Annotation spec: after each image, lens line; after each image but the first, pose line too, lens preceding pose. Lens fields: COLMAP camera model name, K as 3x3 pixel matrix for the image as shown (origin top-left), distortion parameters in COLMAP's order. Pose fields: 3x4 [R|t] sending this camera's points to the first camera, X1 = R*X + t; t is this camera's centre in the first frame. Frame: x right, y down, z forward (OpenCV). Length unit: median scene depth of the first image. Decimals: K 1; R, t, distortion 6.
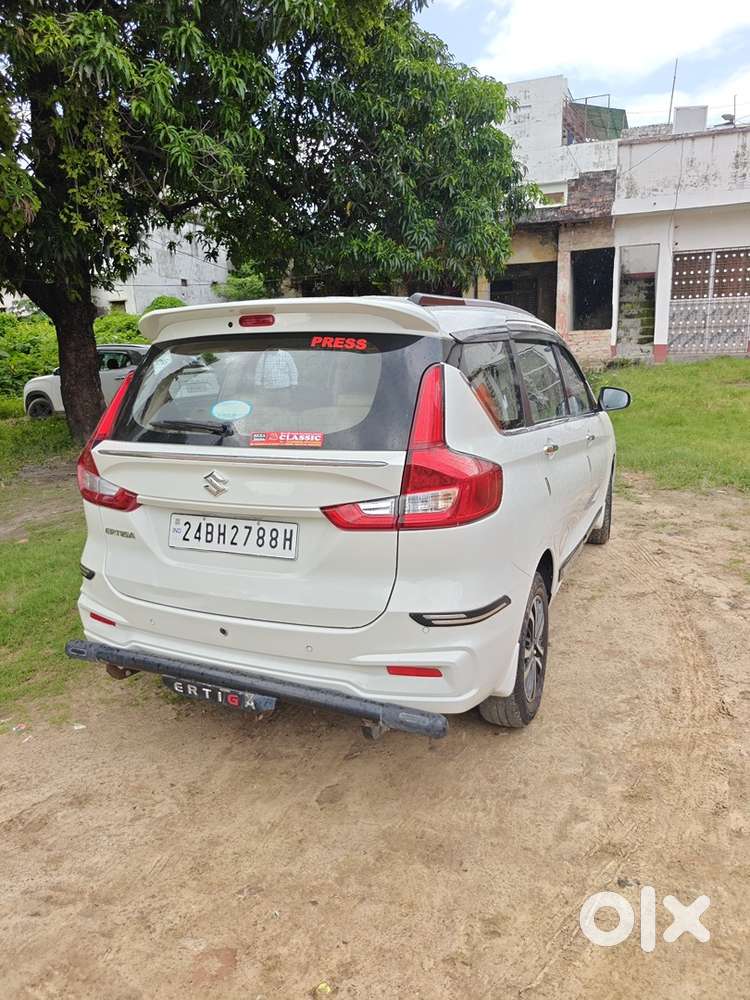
lens RADIAL K [[711.7, 0, 374.6], [0, 711.7, 476.0], [0, 0, 1]] dist [0.002595, 0.010233]
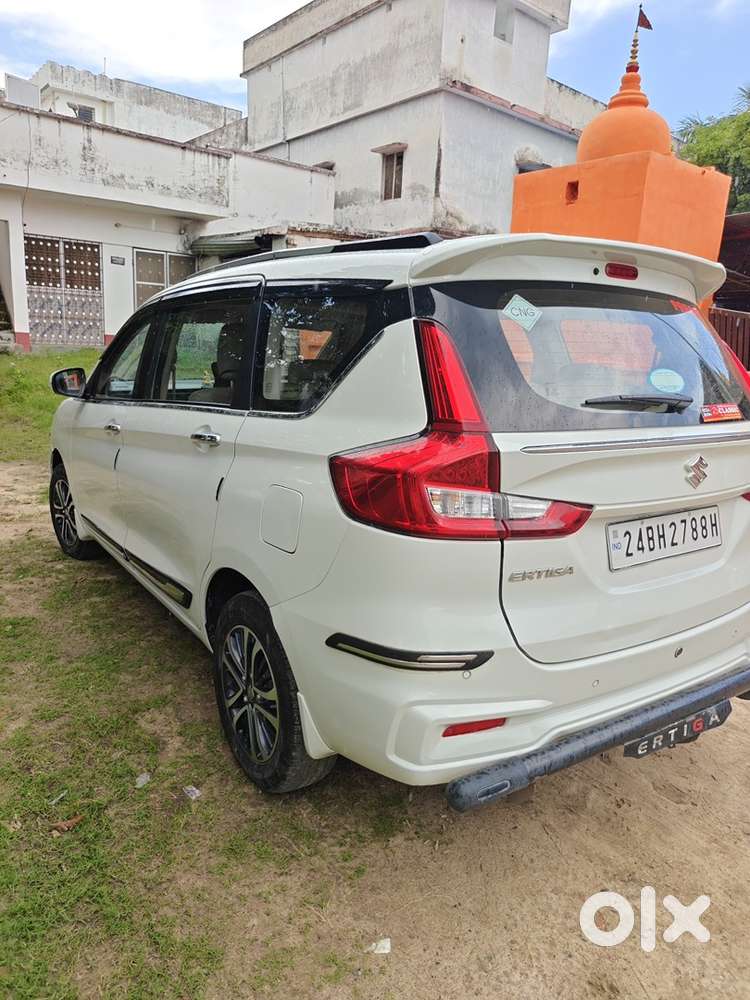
lens RADIAL K [[709.0, 0, 376.6], [0, 709.0, 487.4], [0, 0, 1]] dist [0.000666, 0.002792]
pose [[0.513915, -0.119044, 0.849541, -0.860612], [0.100571, 0.991856, 0.078148, -0.055578], [-0.851925, 0.045278, 0.521702, 0.698723]]
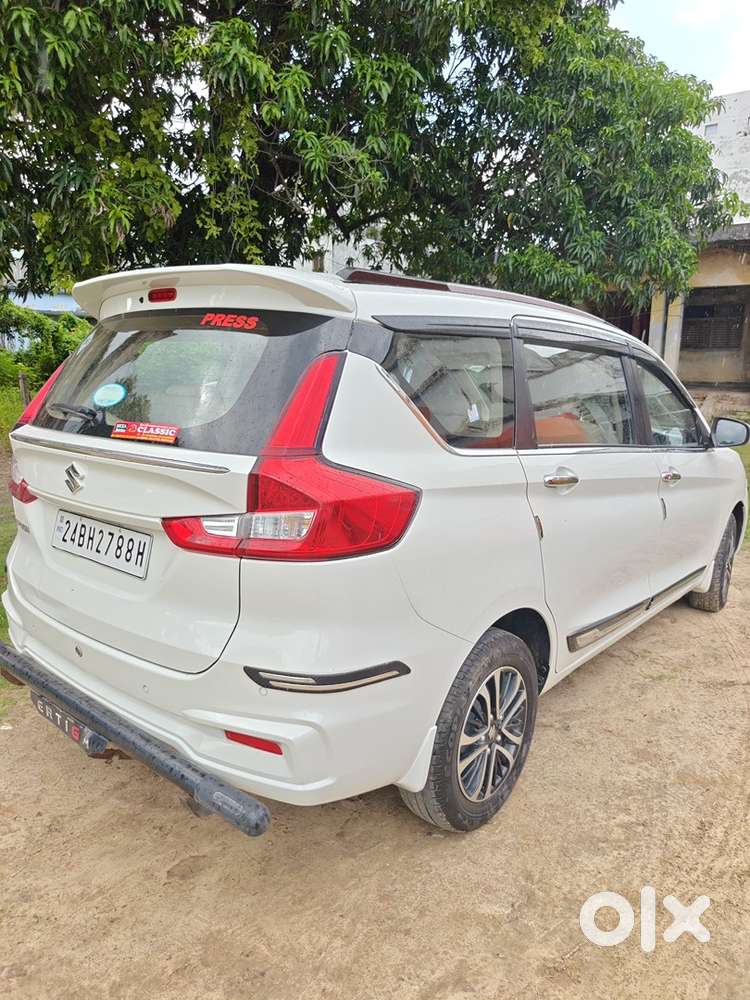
lens RADIAL K [[709.0, 0, 376.6], [0, 709.0, 487.4], [0, 0, 1]] dist [0.000666, 0.002792]
pose [[0.960242, 0.094190, -0.262800, 0.275533], [-0.098573, 0.995124, -0.003510, -0.008938], [0.261188, 0.029275, 0.964844, 0.213119]]
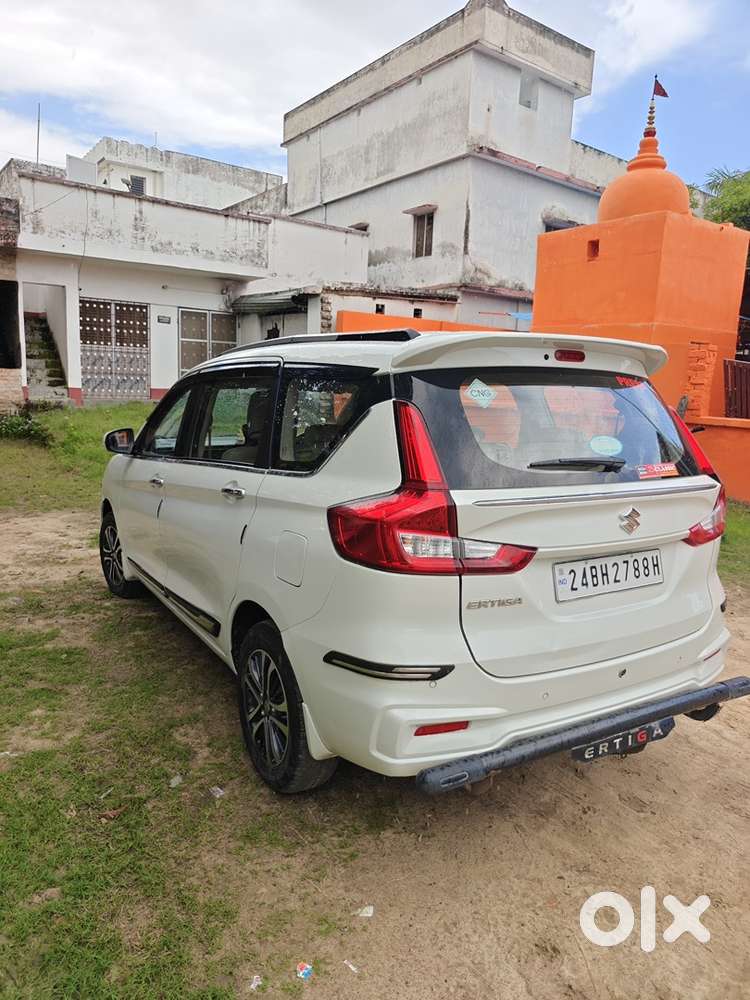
lens RADIAL K [[709.0, 0, 376.6], [0, 709.0, 487.4], [0, 0, 1]] dist [0.000666, 0.002792]
pose [[0.558875, -0.065510, 0.826660, -0.958402], [0.104001, 0.994541, 0.008502, -0.061824], [-0.822704, 0.081222, 0.562637, 0.576726]]
